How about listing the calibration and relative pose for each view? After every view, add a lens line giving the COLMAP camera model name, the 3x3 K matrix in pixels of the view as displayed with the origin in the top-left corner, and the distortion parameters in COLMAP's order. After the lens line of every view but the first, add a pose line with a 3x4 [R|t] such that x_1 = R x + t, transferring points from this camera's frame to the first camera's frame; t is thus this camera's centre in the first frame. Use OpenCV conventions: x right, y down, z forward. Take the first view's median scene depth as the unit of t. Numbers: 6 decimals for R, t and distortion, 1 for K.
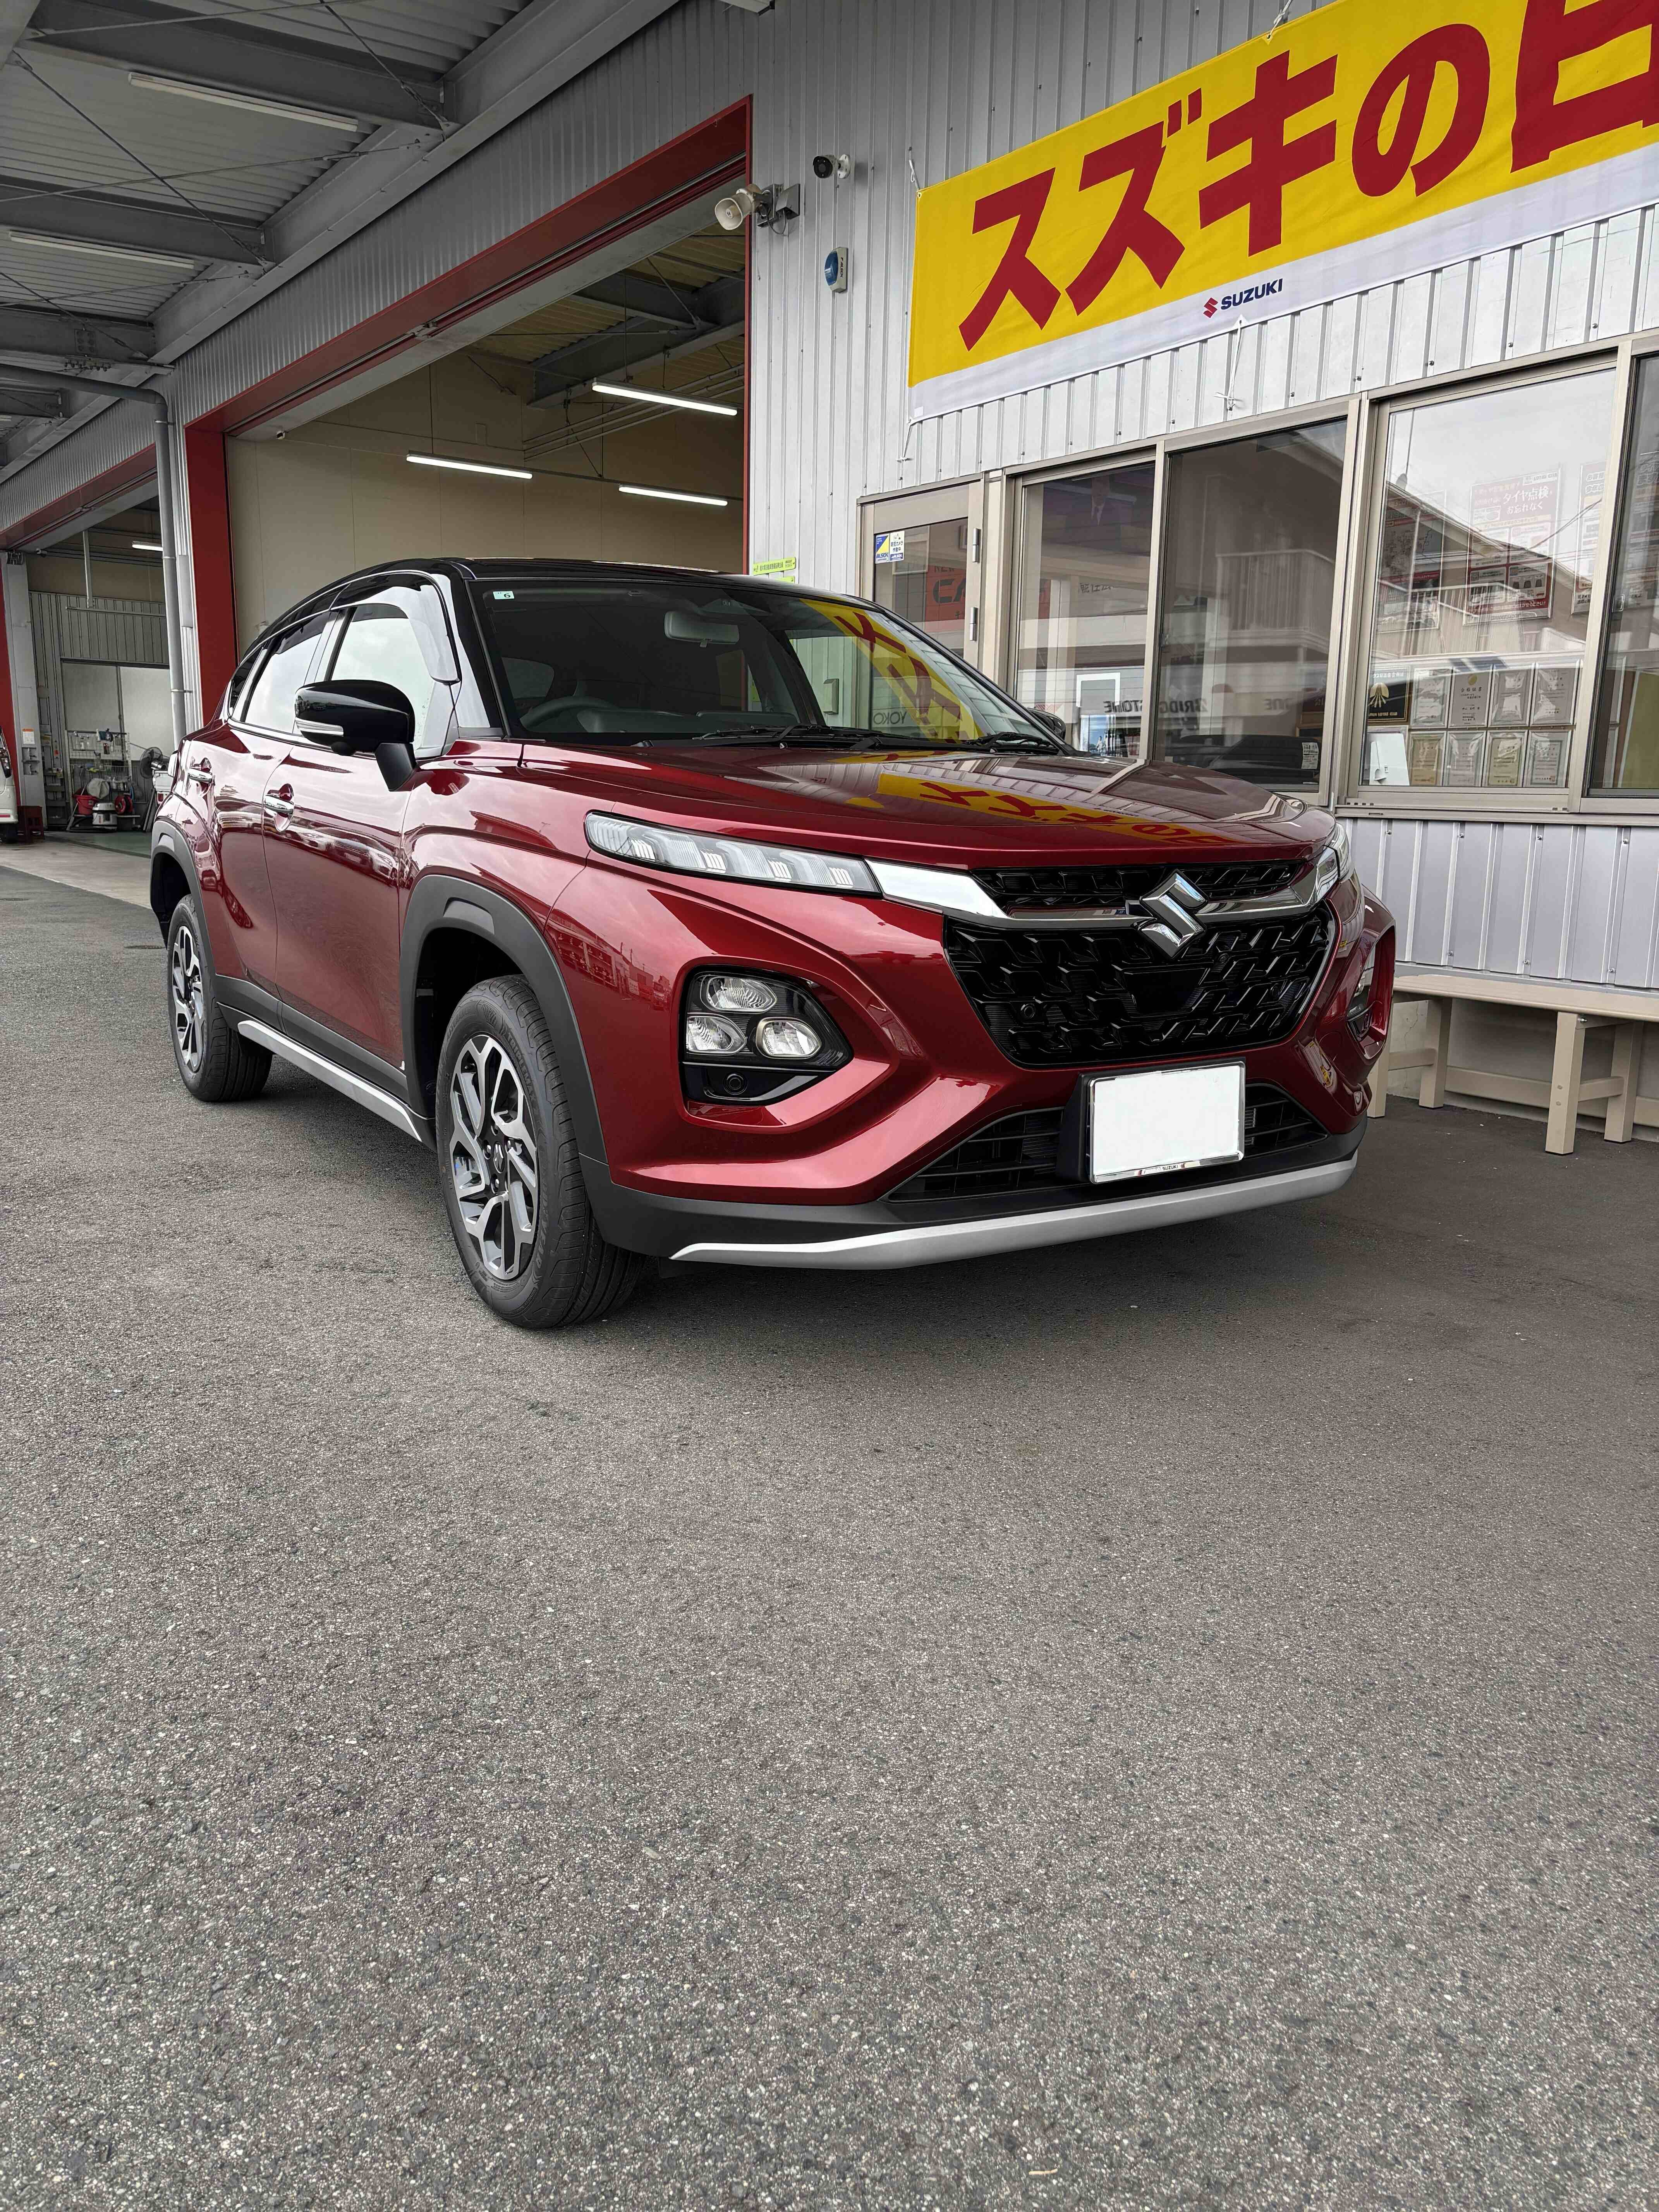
lens RADIAL K [[1672.8, 0, 844.5], [0, 1672.8, 1114.0], [0, 0, 1]] dist [0.042681, -0.041915]
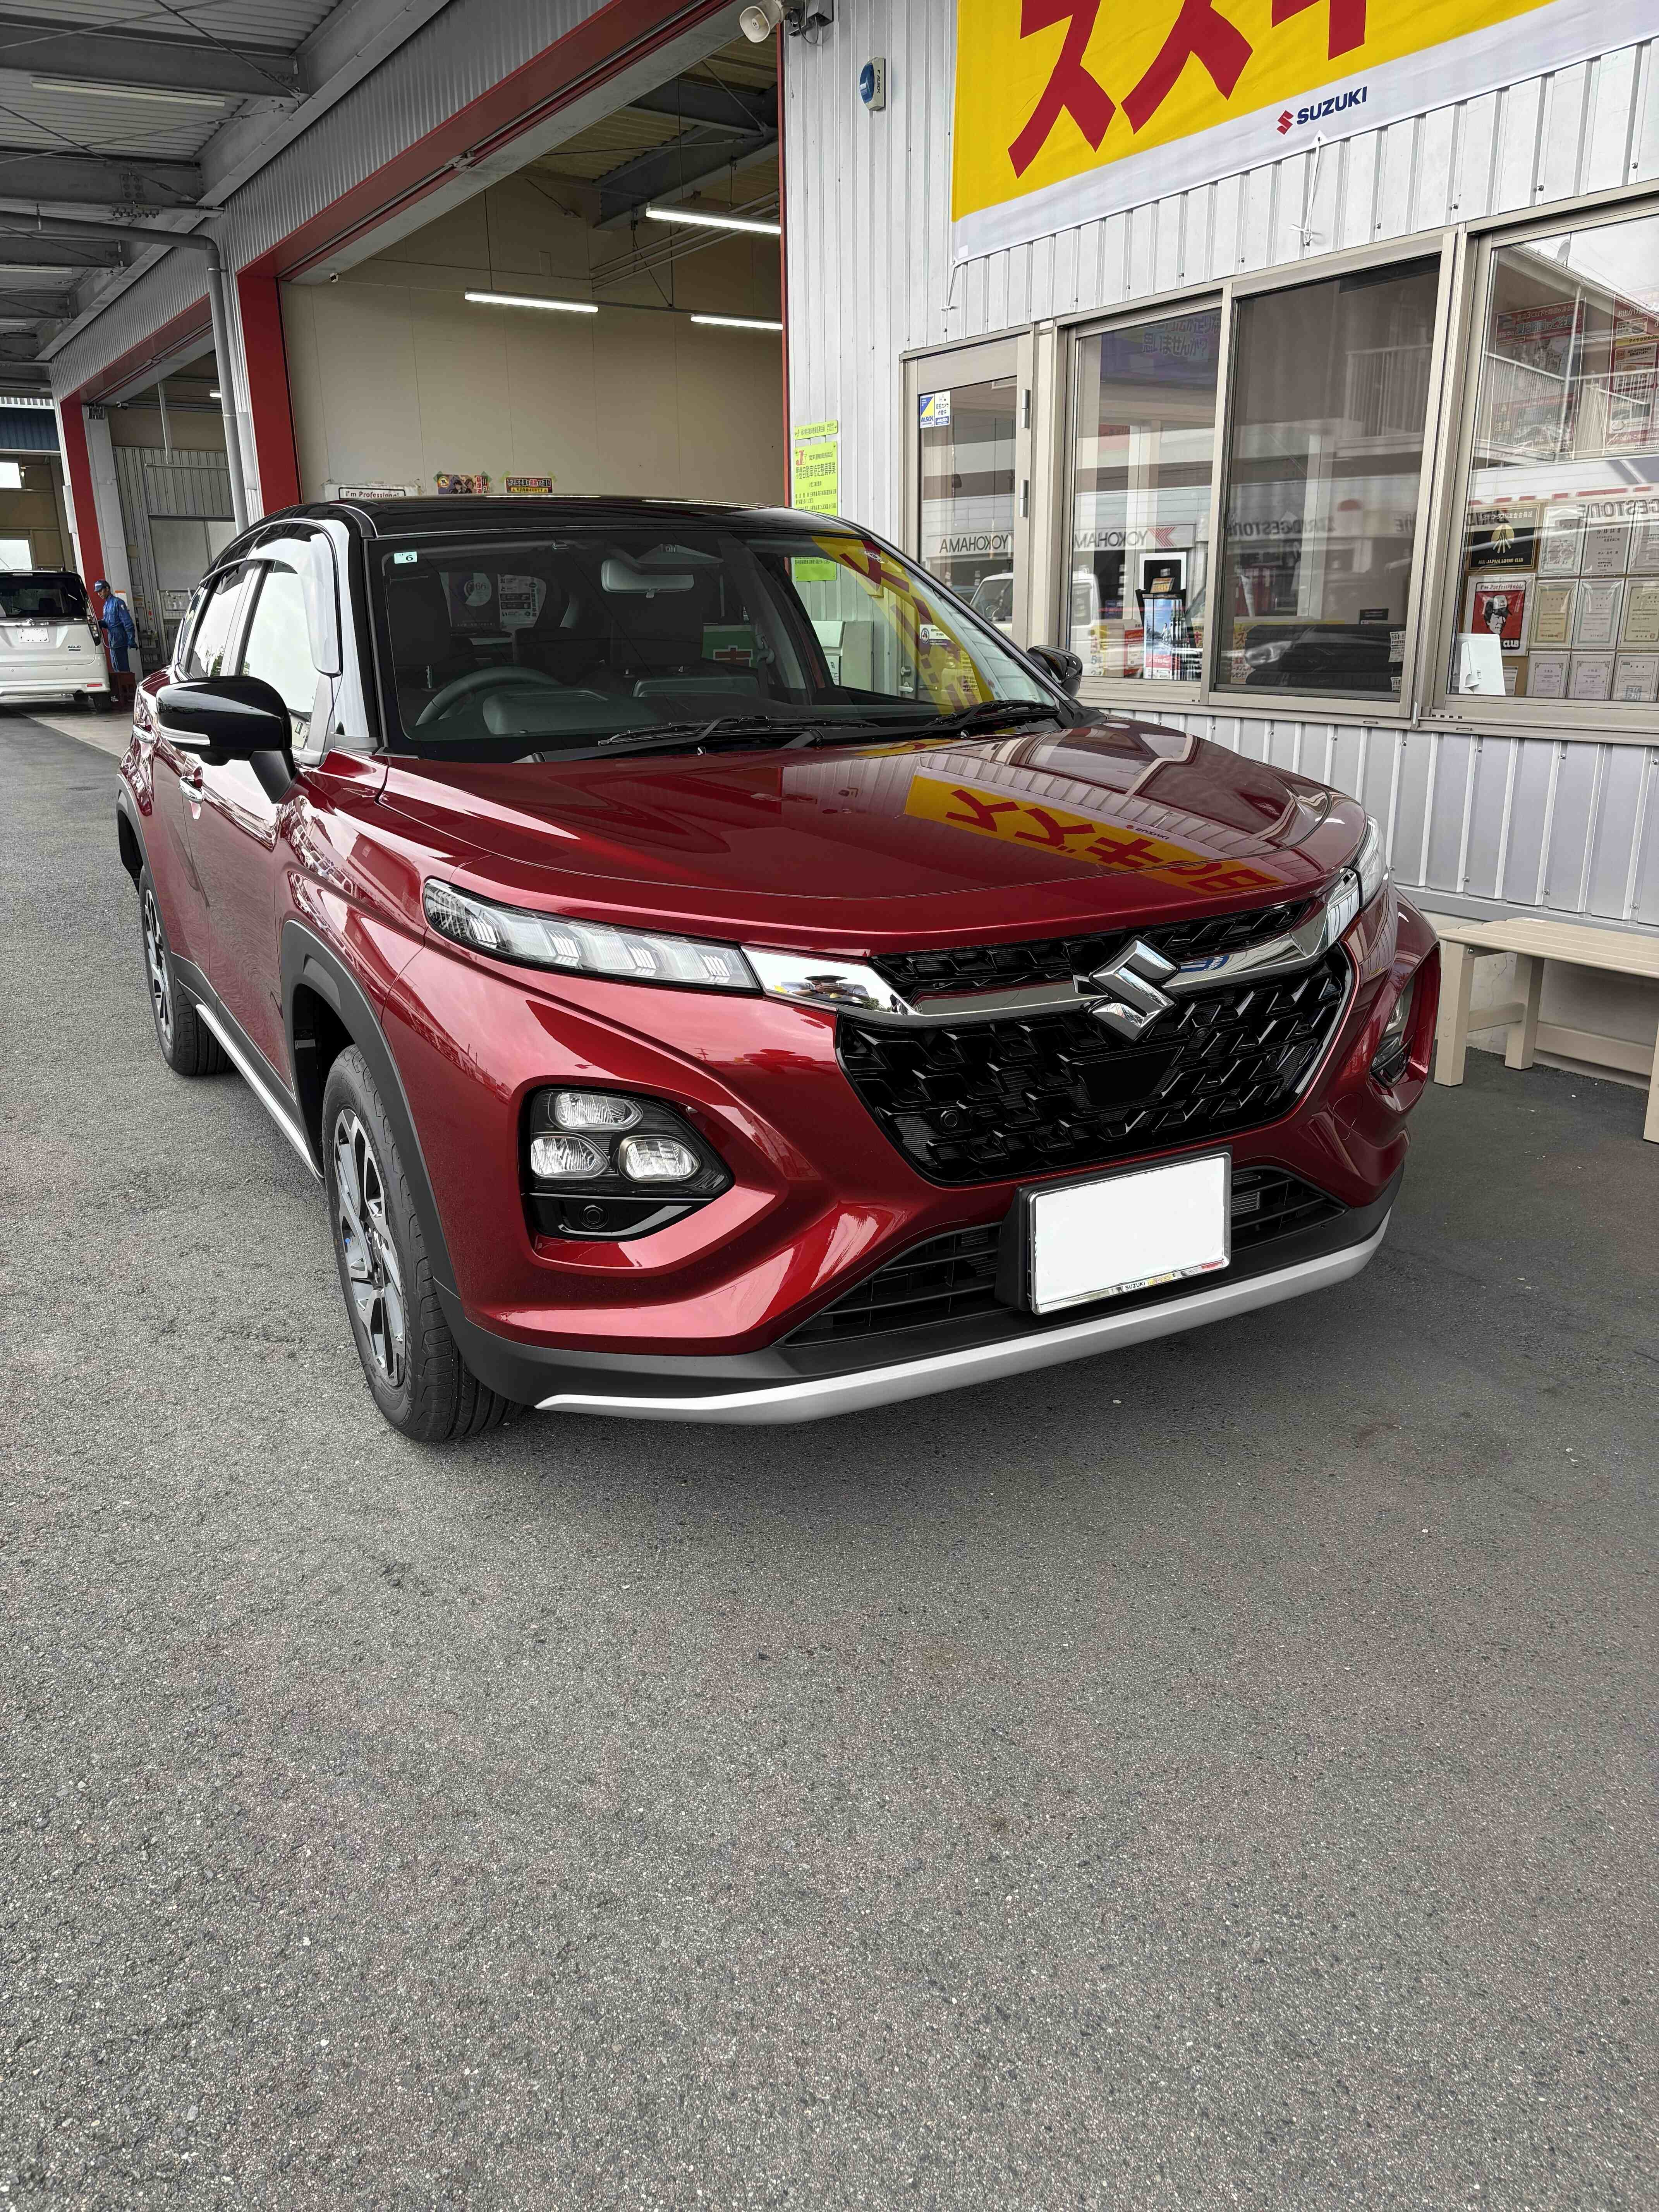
lens RADIAL K [[1672.8, 0, 832.0], [0, 1672.8, 1113.0], [0, 0, 1]] dist [0.042681, -0.041915]
pose [[0.996618, -0.007325, -0.081841, 0.093929], [0.015550, 0.994833, 0.100331, -0.116572], [0.080683, -0.101264, 0.991582, 0.138595]]
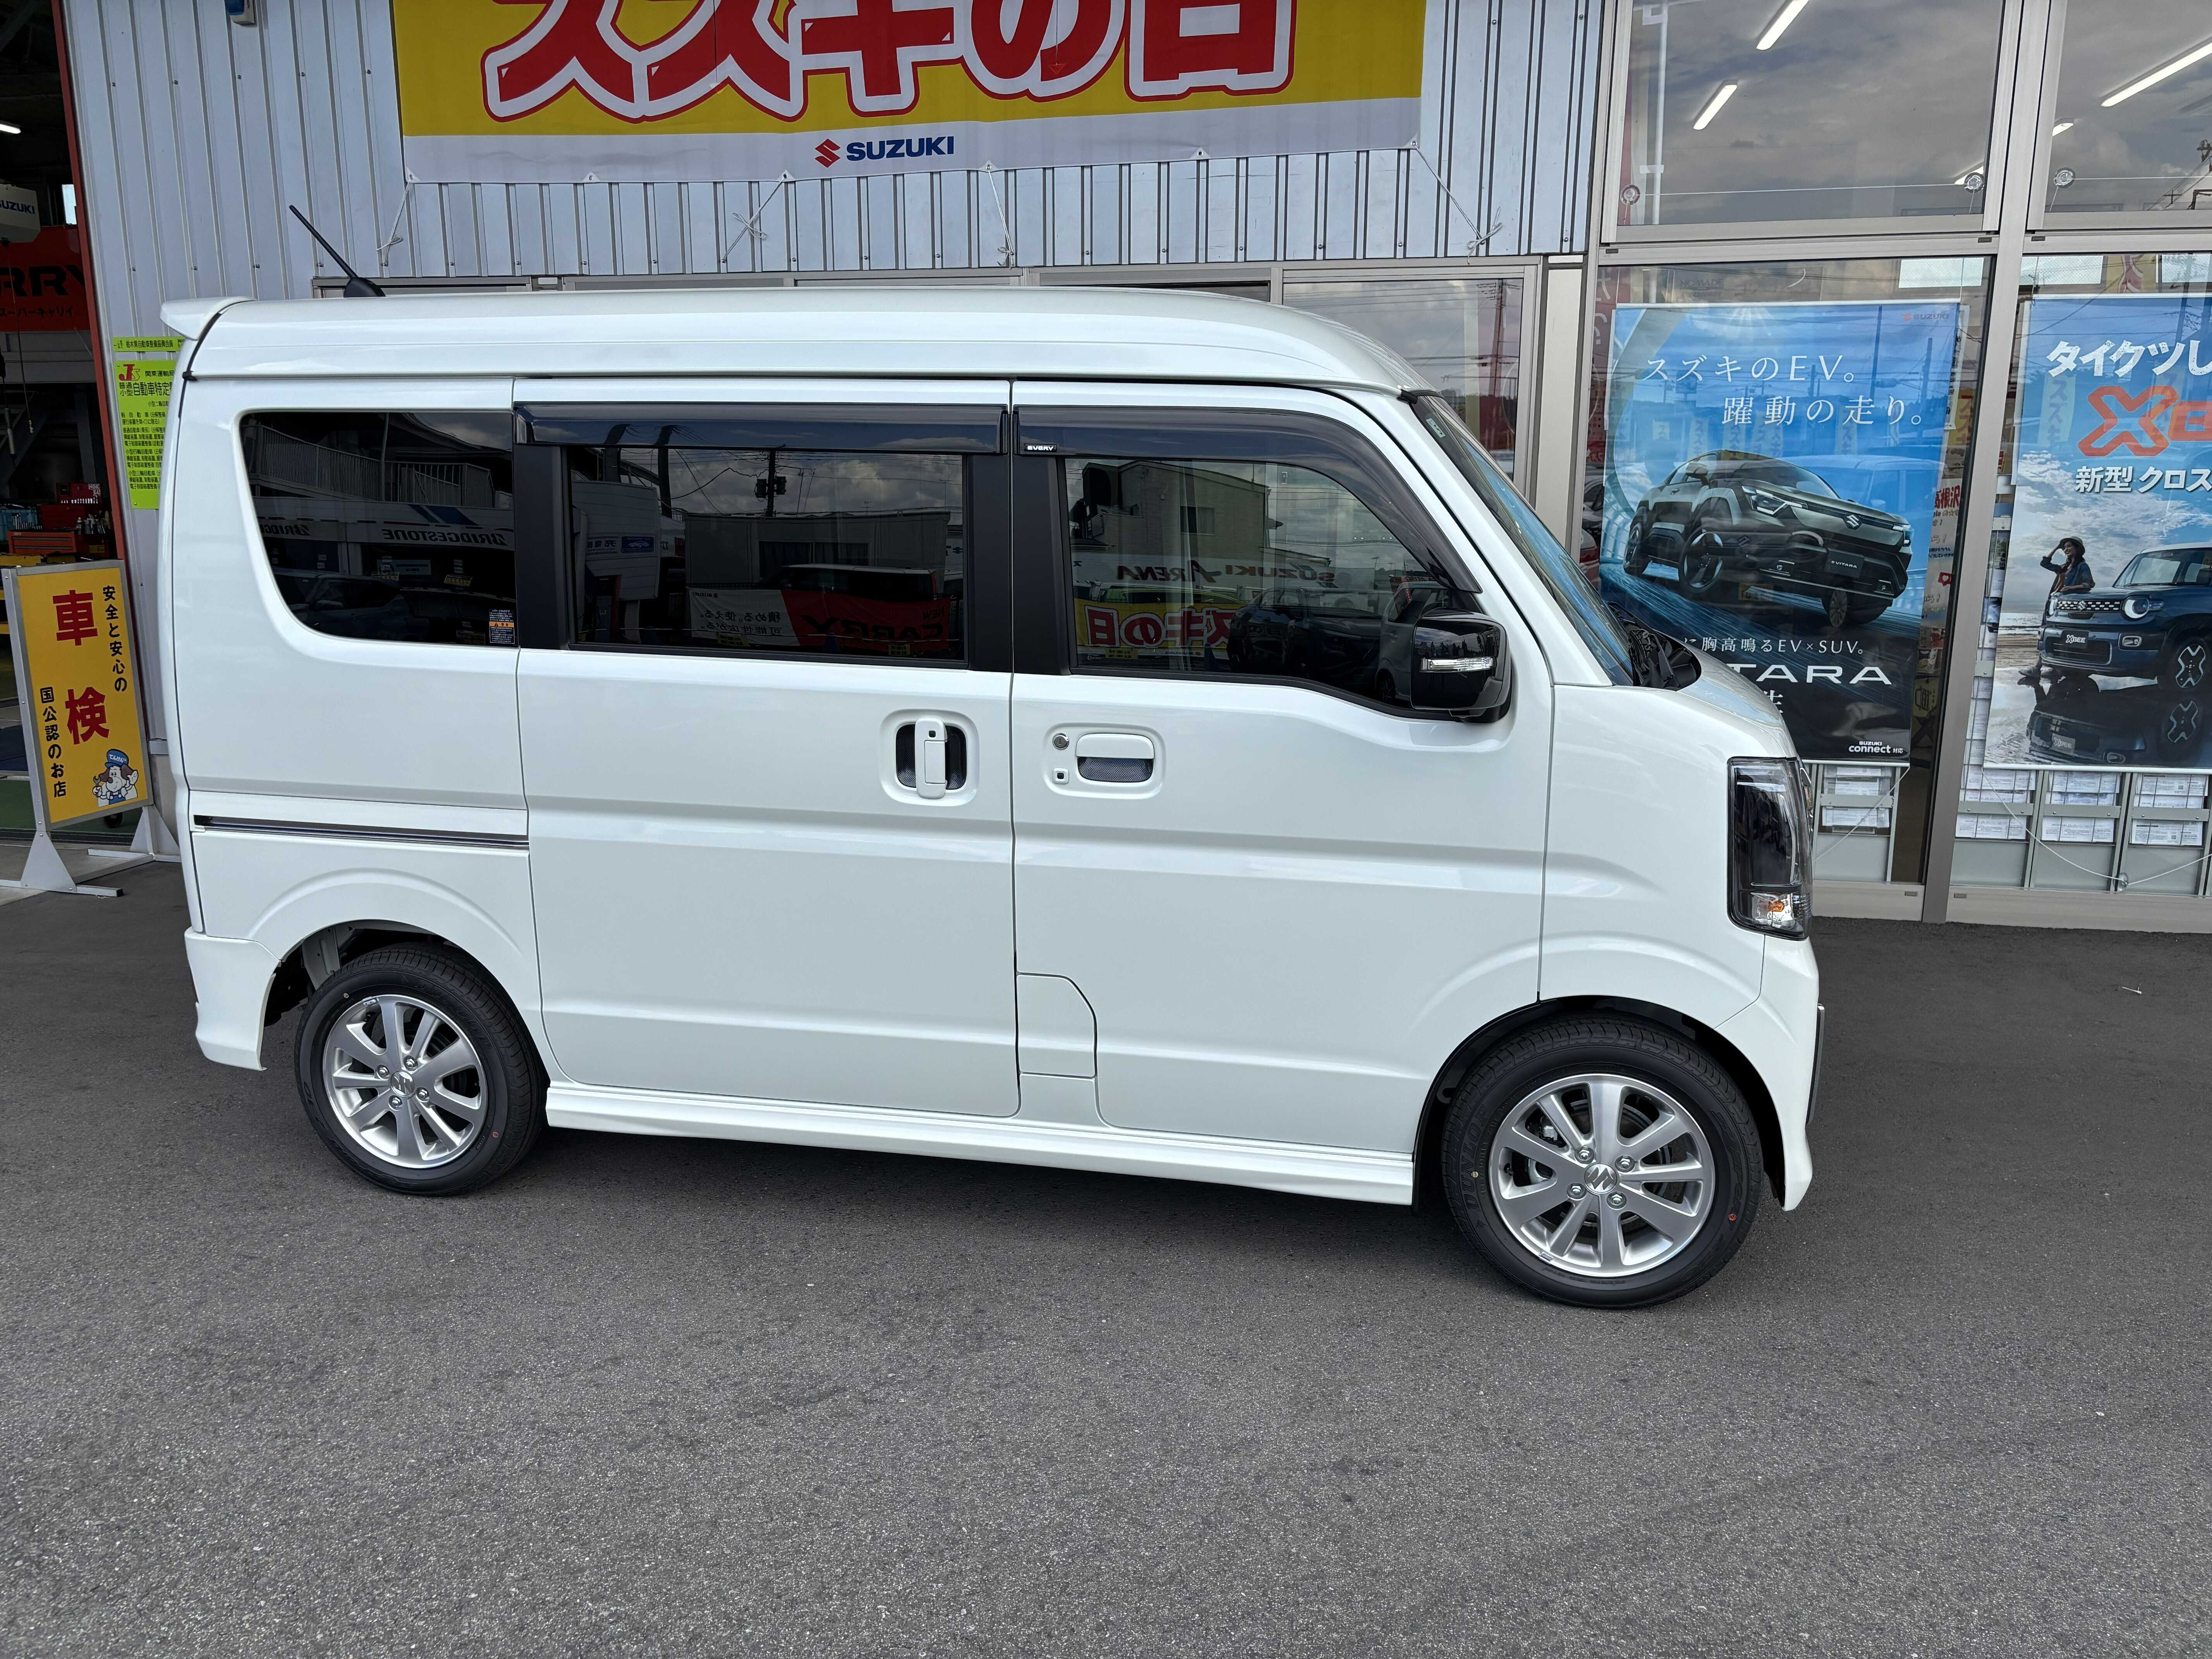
lens RADIAL K [[1672.8, 0, 1091.4], [0, 1672.8, 823.5], [0, 0, 1]] dist [0.042681, -0.041915]
pose [[0.721835, -0.164795, 0.672158, -0.717353], [0.147907, 0.985530, 0.082787, -0.244590], [-0.676075, 0.039659, 0.735764, 0.280614]]
